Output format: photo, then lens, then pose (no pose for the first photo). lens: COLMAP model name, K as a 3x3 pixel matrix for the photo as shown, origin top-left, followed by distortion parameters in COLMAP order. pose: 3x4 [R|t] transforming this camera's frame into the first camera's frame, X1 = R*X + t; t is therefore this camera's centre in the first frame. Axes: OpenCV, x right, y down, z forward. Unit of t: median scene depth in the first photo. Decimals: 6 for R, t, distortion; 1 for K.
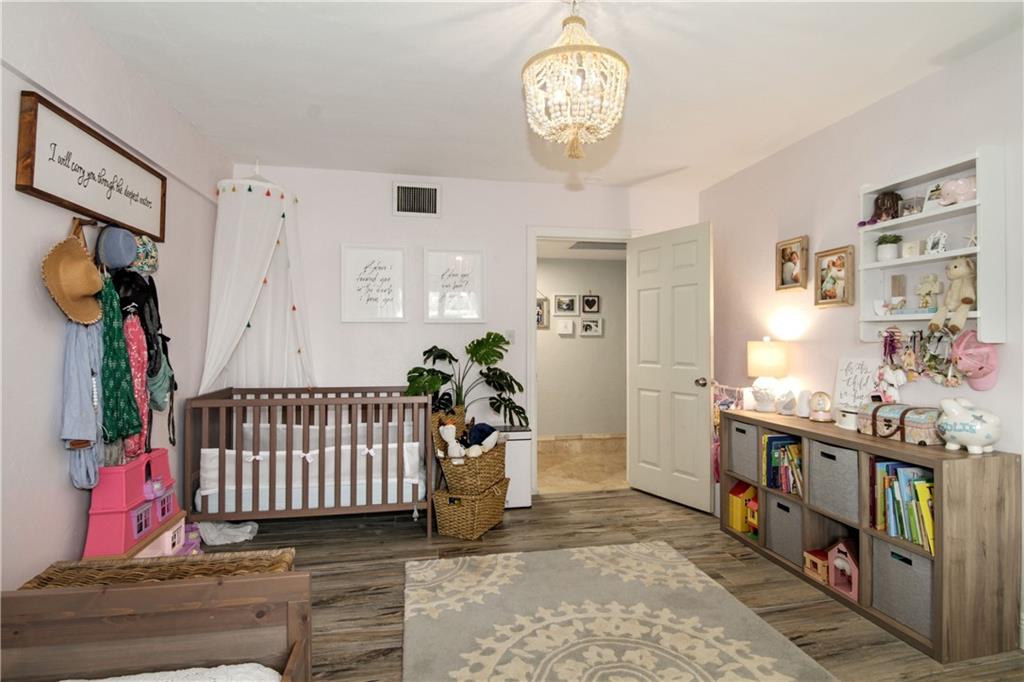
lens RADIAL K [[527.8, 0, 519.3], [0, 527.8, 339.6], [0, 0, 1]] dist [-0.003259, -0.013760]
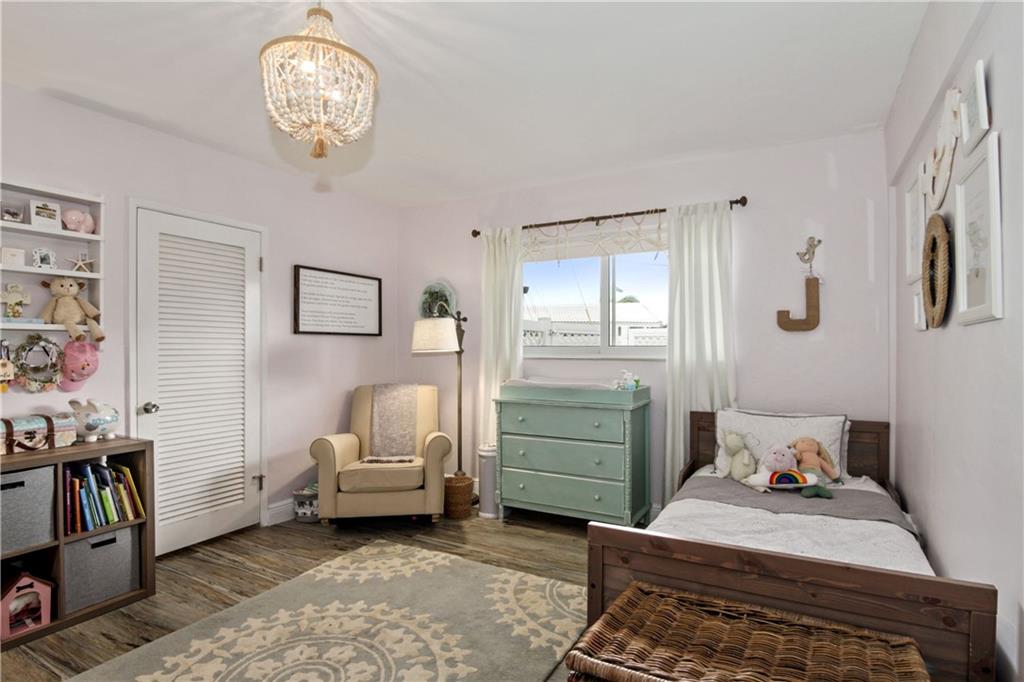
lens RADIAL K [[527.8, 0, 519.3], [0, 527.8, 339.6], [0, 0, 1]] dist [-0.003259, -0.013760]
pose [[-0.755998, 0.008082, 0.654524, -0.637918], [0.006452, 0.999967, -0.004895, -0.008117], [-0.654542, 0.000522, -0.756025, 1.175196]]
